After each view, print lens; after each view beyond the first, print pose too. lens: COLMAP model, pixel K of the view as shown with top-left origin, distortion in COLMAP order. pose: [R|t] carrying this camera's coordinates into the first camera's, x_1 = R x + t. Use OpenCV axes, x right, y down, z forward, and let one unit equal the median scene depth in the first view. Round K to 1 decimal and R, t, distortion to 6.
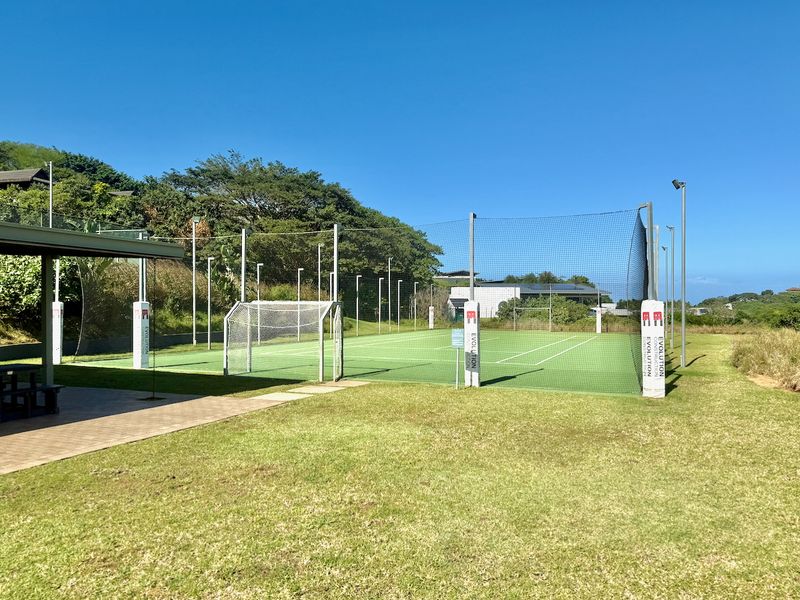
lens RADIAL K [[573.8, 0, 401.4], [0, 573.8, 305.5], [0, 0, 1]] dist [0.049780, -0.003299]
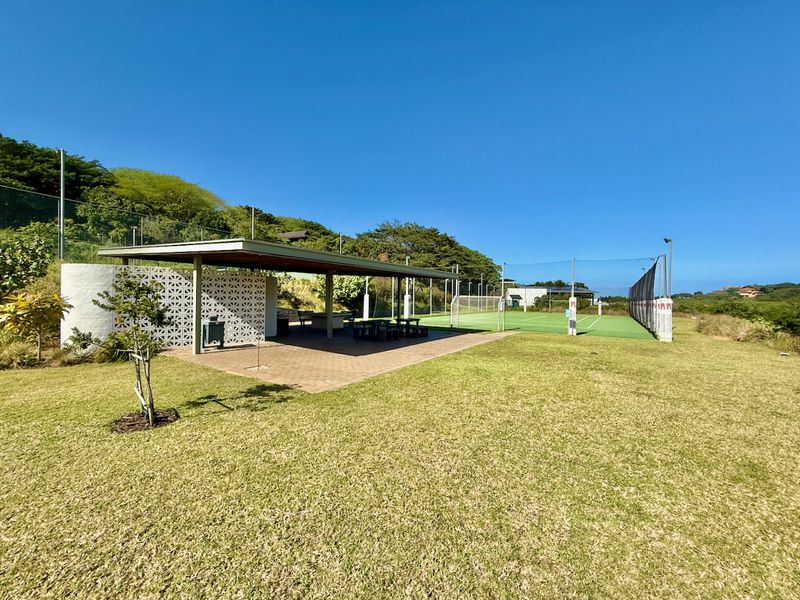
lens RADIAL K [[323.9, 0, 397.5], [0, 323.9, 295.2], [0, 0, 1]] dist [0.001127, 0.000153]
pose [[0.982317, 0.012897, -0.186779, -0.077705], [-0.014242, 0.999881, -0.005859, 0.000284], [0.186681, 0.008415, 0.982385, -0.092617]]
